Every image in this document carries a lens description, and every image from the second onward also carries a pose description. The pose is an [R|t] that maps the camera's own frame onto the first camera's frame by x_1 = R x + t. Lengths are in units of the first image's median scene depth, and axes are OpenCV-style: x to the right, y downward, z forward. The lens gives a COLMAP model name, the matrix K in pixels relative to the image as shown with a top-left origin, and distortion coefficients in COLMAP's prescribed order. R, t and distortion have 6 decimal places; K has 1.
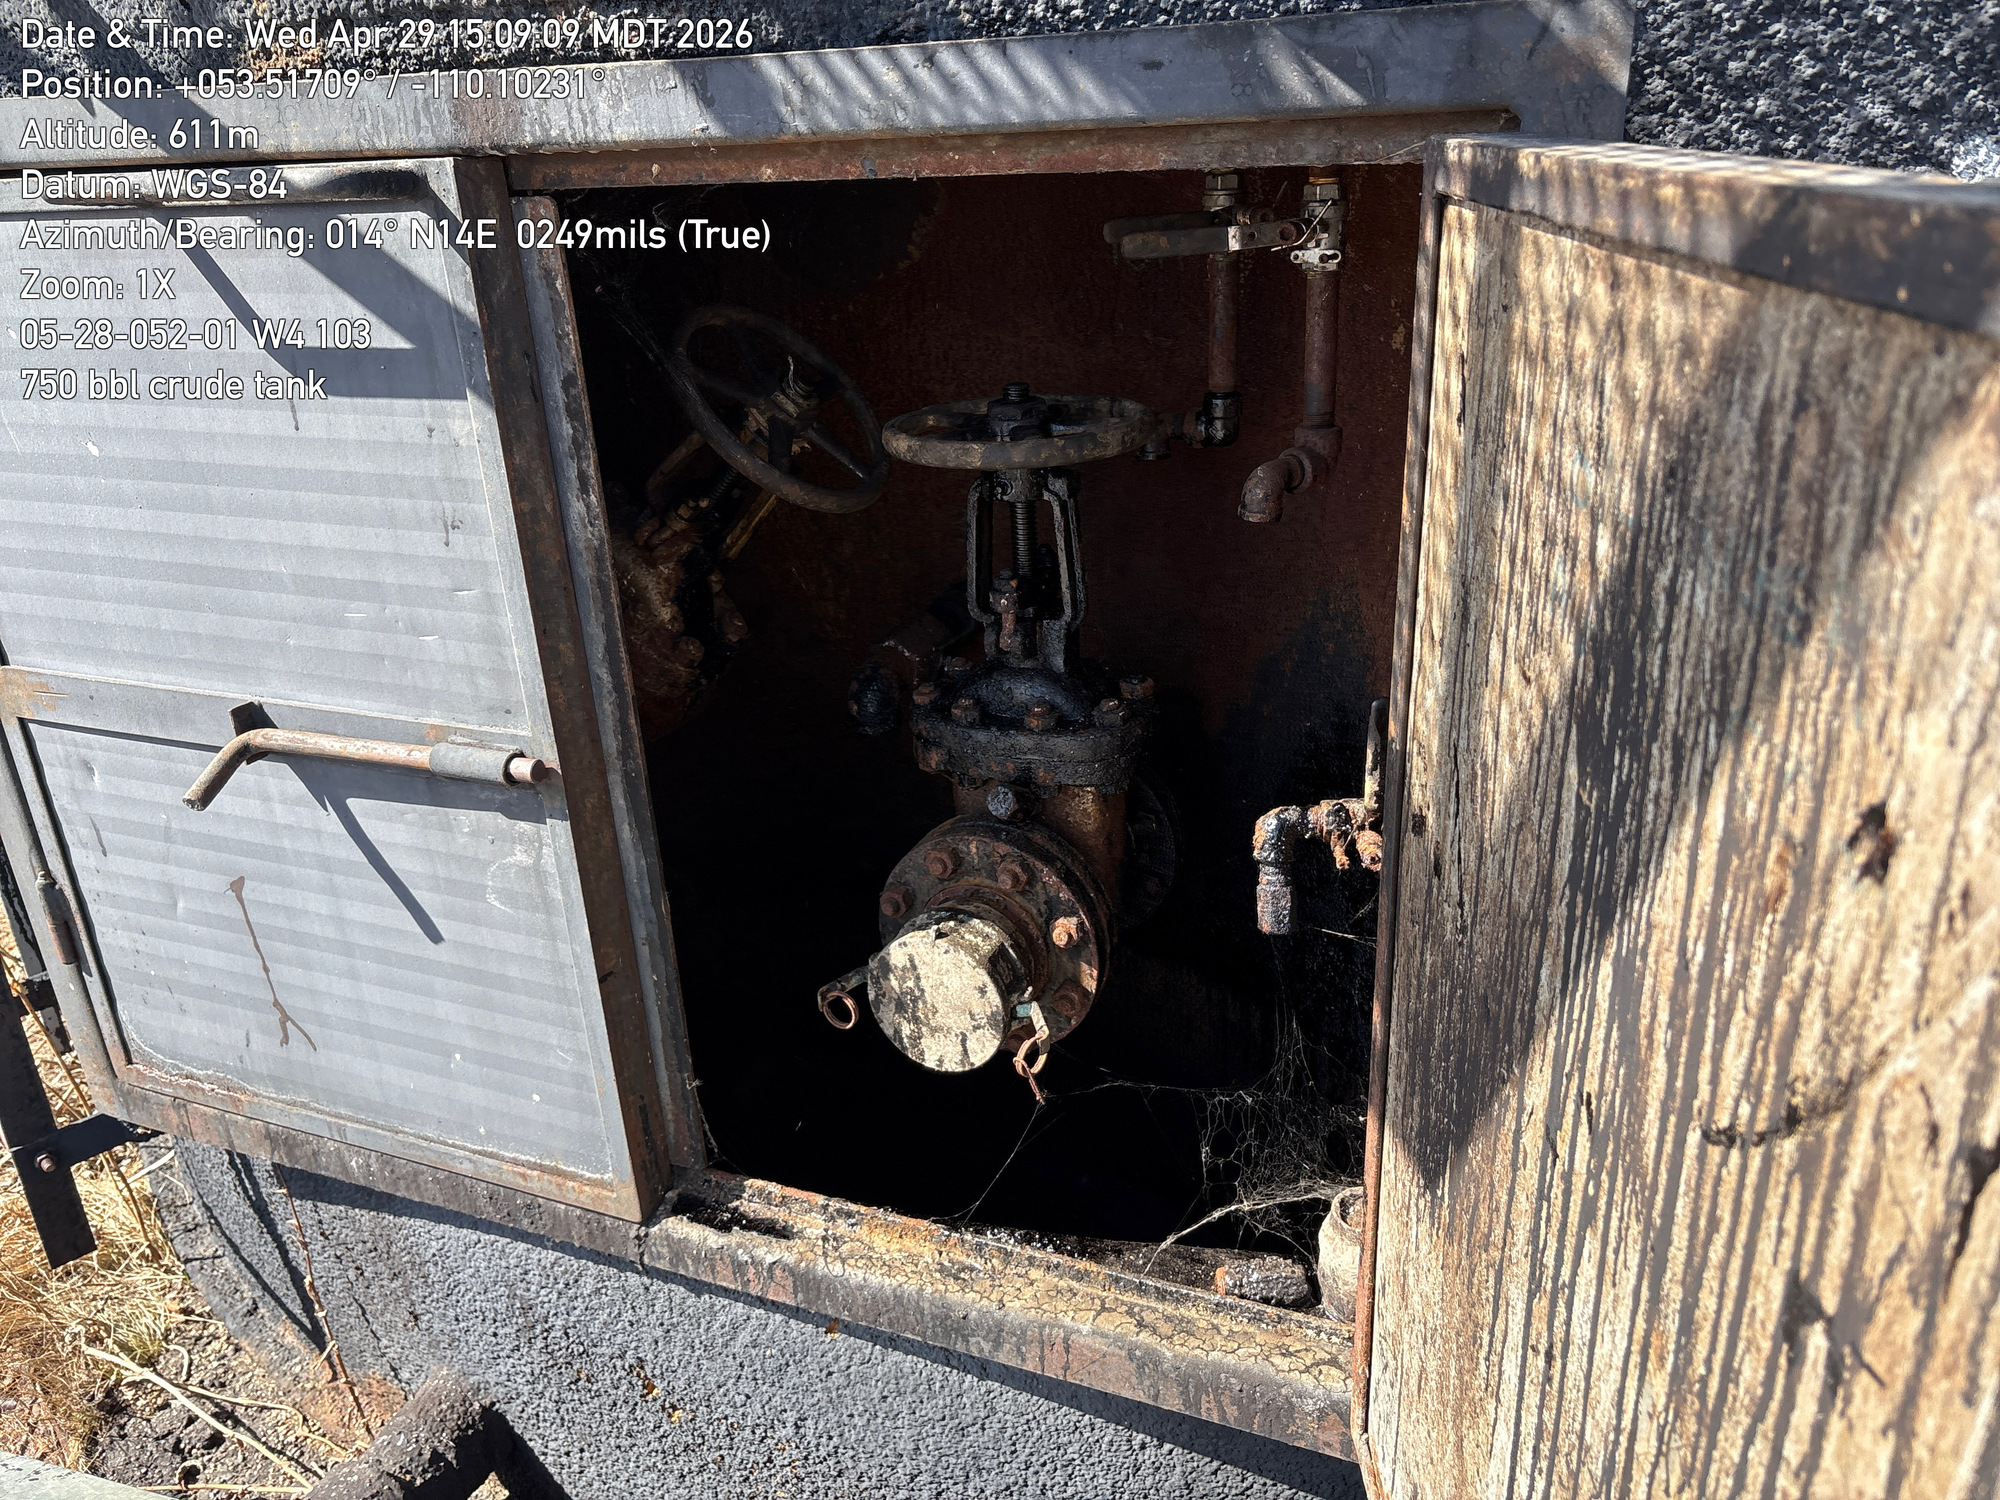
lens RADIAL K [[1514.1, 0, 995.1], [0, 1514.1, 757.9], [0, 0, 1]] dist [0.038349, -0.045379]
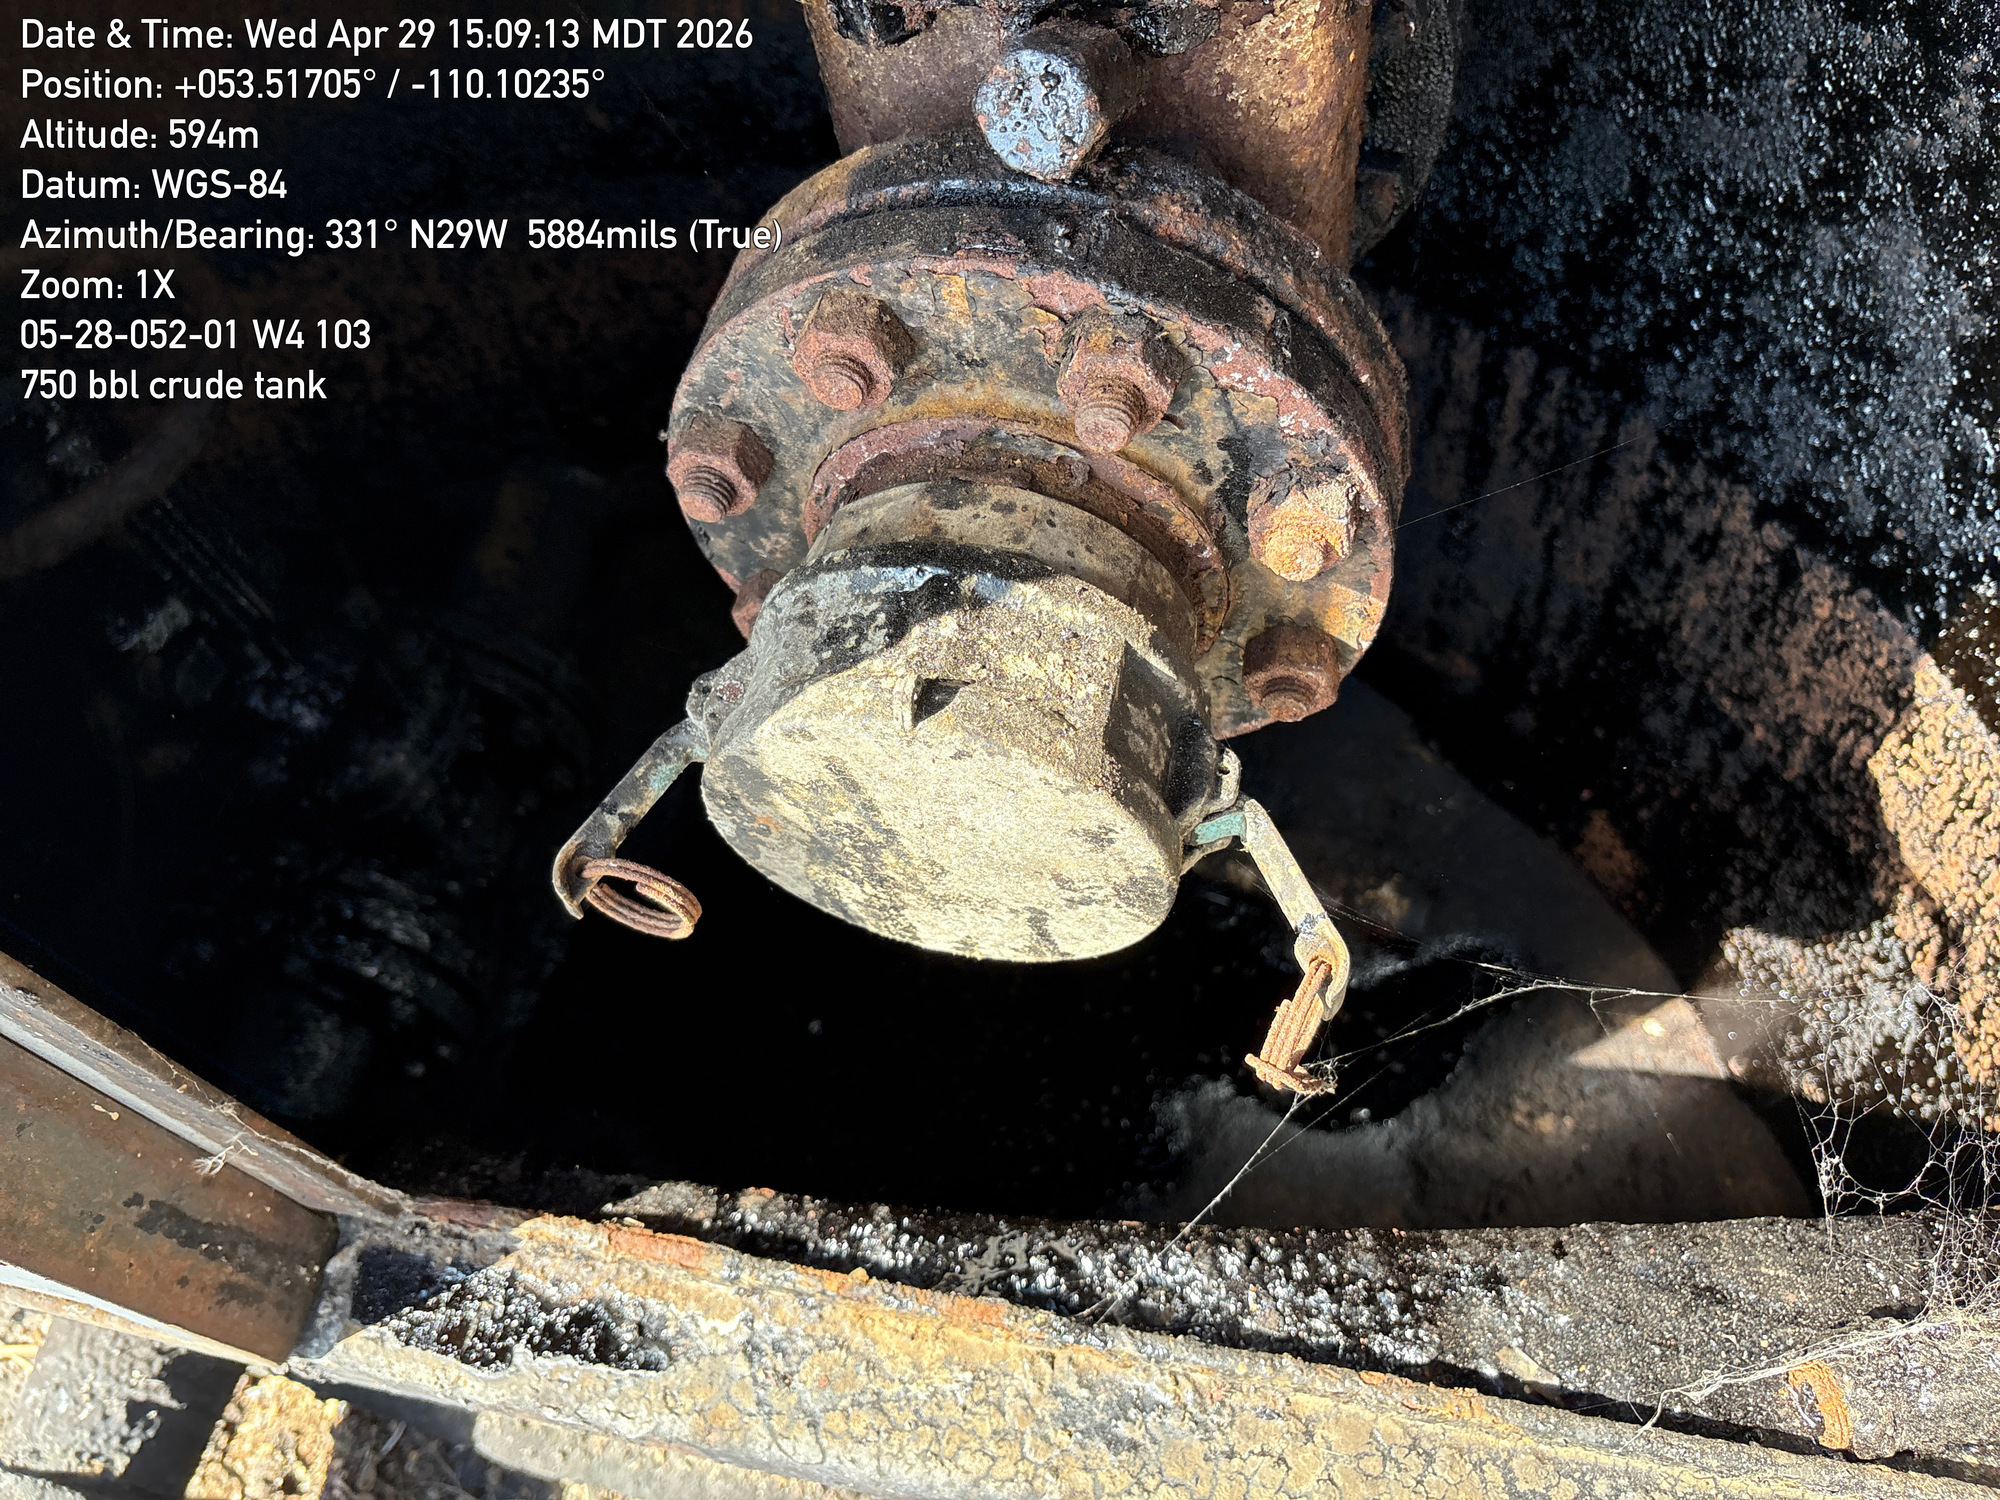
lens RADIAL K [[1514.1, 0, 990.5], [0, 1514.1, 738.0], [0, 0, 1]] dist [0.038349, -0.045379]
pose [[0.979427, -0.195158, 0.051334, -0.039100], [0.134053, 0.819369, 0.557372, -0.030257], [-0.150837, -0.539024, 0.828674, 0.738021]]
